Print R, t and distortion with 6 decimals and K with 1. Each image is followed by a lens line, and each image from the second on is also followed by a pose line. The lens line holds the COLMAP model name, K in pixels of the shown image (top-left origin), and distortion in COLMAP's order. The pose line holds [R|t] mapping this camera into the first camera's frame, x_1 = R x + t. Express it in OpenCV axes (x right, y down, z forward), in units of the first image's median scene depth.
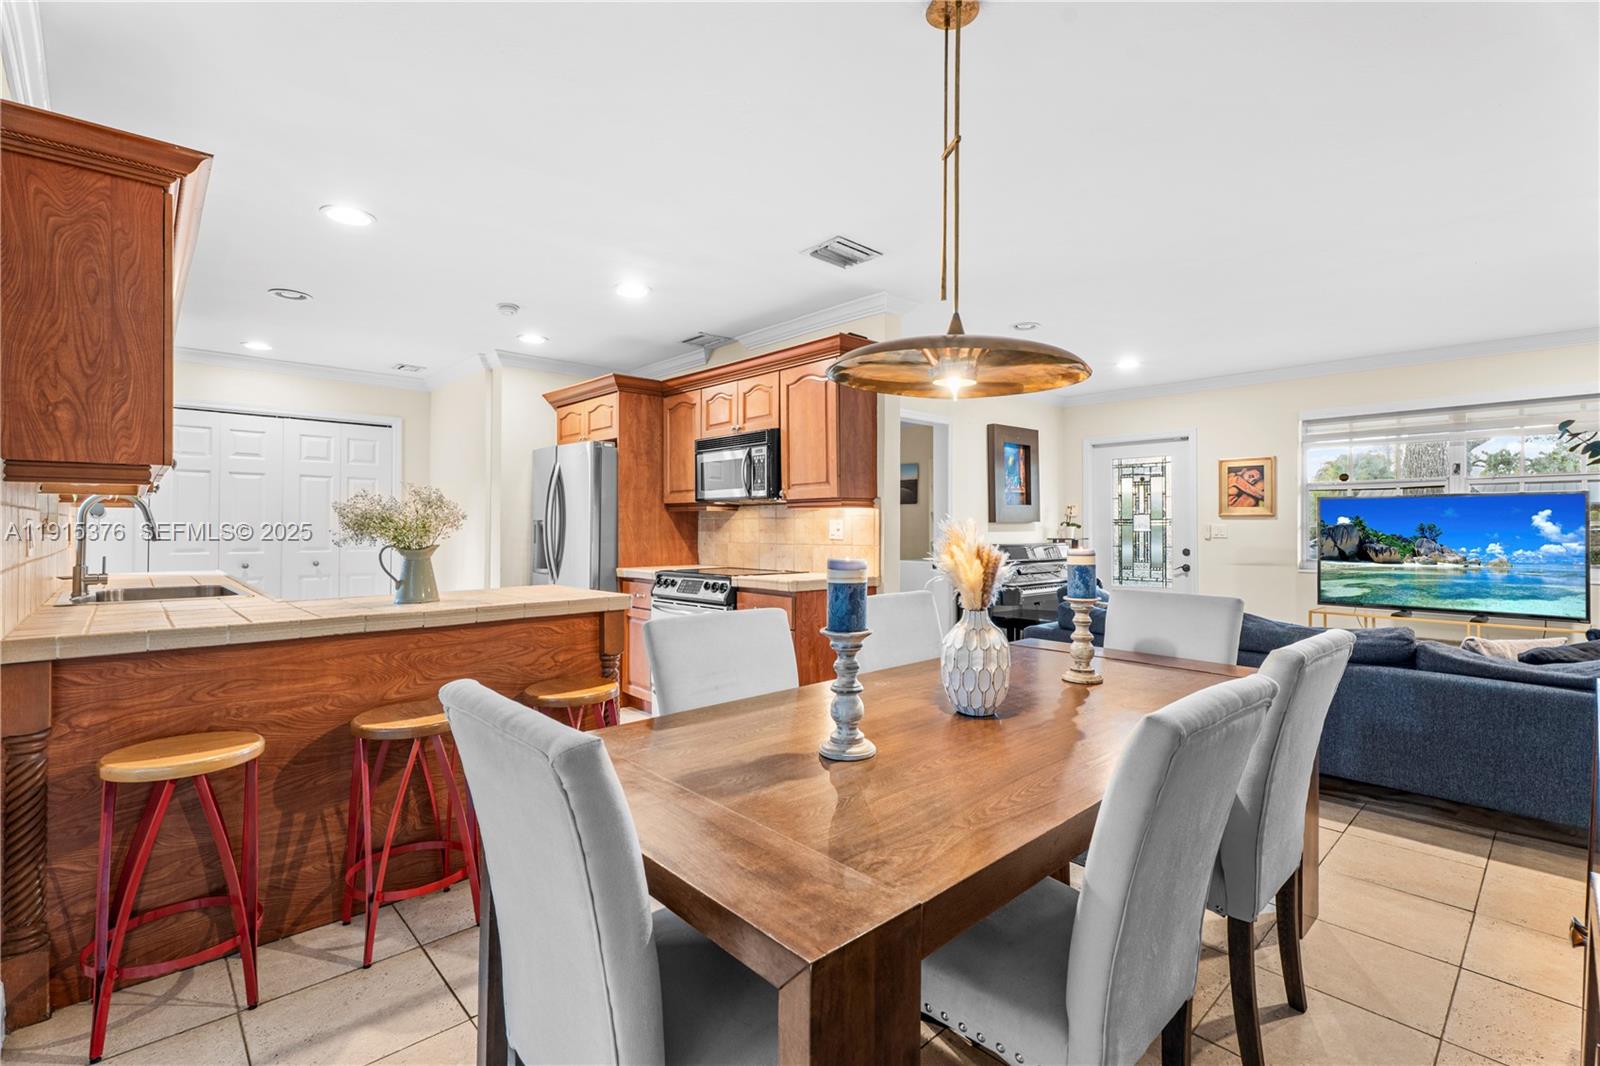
lens RADIAL K [[717.9, 0, 798.6], [0, 717.9, 524.7], [0, 0, 1]] dist [0.001688, -0.000961]
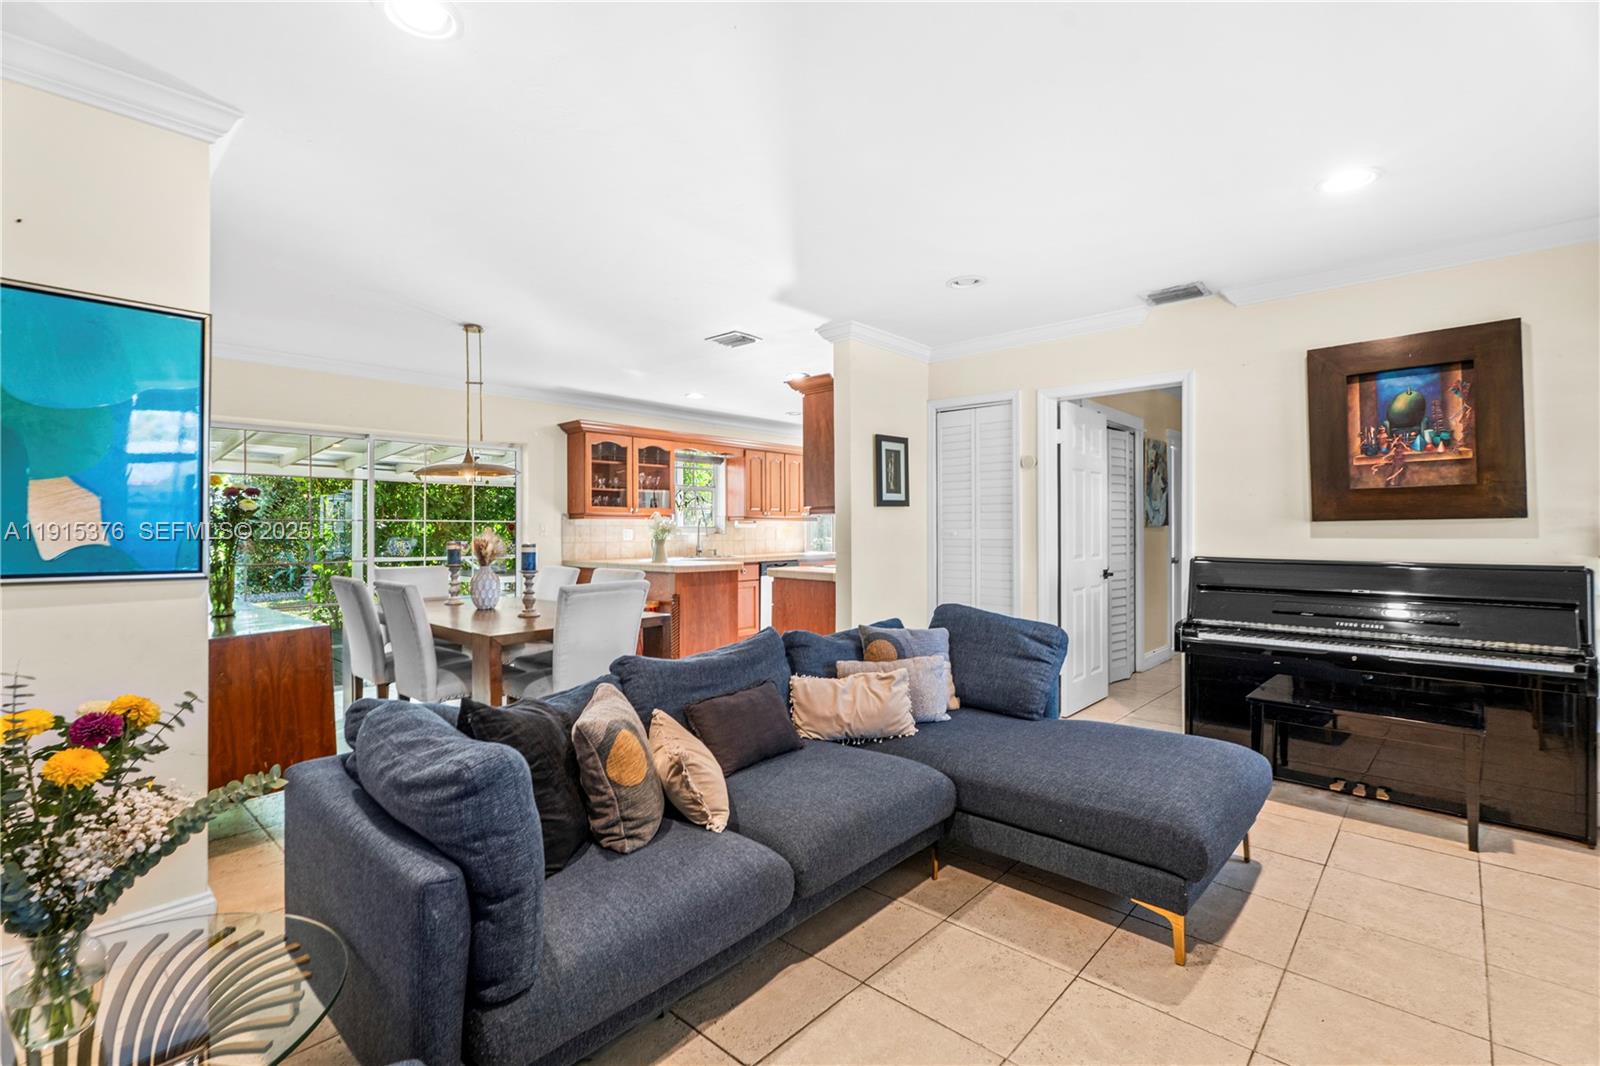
lens RADIAL K [[717.9, 0, 797.0], [0, 717.9, 526.5], [0, 0, 1]] dist [0.001688, -0.000961]
pose [[0.083984, -0.006819, -0.996444, 1.000217], [0.006968, 0.999956, -0.006256, 0.002641], [0.996443, -0.006418, 0.084027, 0.659178]]
